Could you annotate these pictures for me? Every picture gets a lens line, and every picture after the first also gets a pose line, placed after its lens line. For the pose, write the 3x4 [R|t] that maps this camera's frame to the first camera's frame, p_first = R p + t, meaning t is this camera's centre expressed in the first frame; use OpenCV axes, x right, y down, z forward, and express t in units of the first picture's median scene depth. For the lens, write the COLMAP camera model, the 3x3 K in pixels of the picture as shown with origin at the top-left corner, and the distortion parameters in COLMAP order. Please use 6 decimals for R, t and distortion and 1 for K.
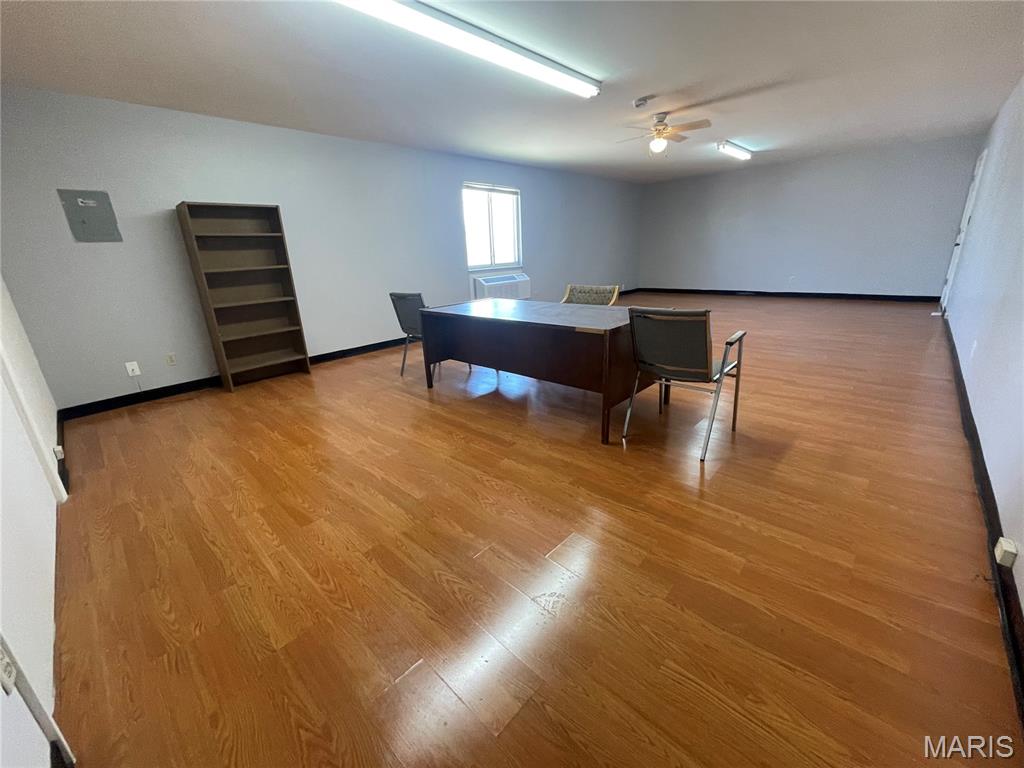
lens RADIAL K [[412.9, 0, 512.0], [0, 412.9, 384.0], [0, 0, 1]] dist [0.002019, 0.000119]
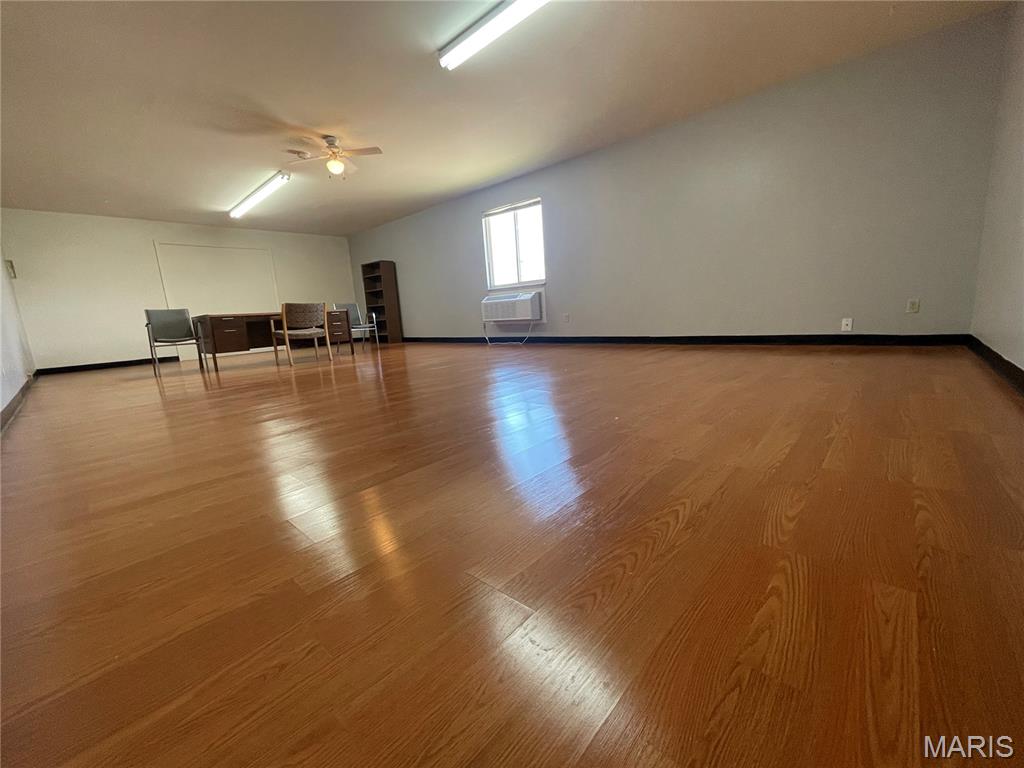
lens RADIAL K [[412.9, 0, 512.0], [0, 412.9, 384.0], [0, 0, 1]] dist [0.002019, 0.000119]
pose [[0.003503, 0.221767, -0.975093, 1.559214], [-0.251699, 0.943902, 0.213769, -0.435906], [0.967799, 0.244681, 0.059125, 1.600775]]
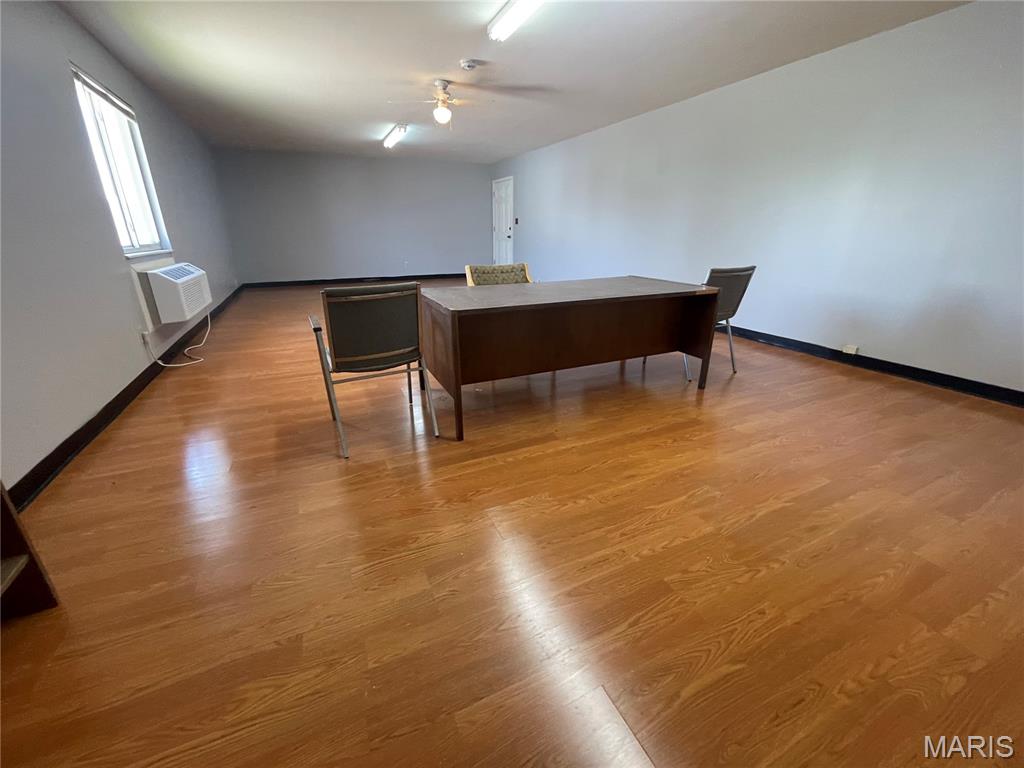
lens RADIAL K [[412.9, 0, 512.0], [0, 412.9, 384.0], [0, 0, 1]] dist [0.002019, 0.000119]
pose [[0.364022, -0.281064, 0.887970, -0.633631], [0.273665, 0.943575, 0.186476, -0.147359], [-0.890278, 0.175125, 0.420400, 0.622130]]
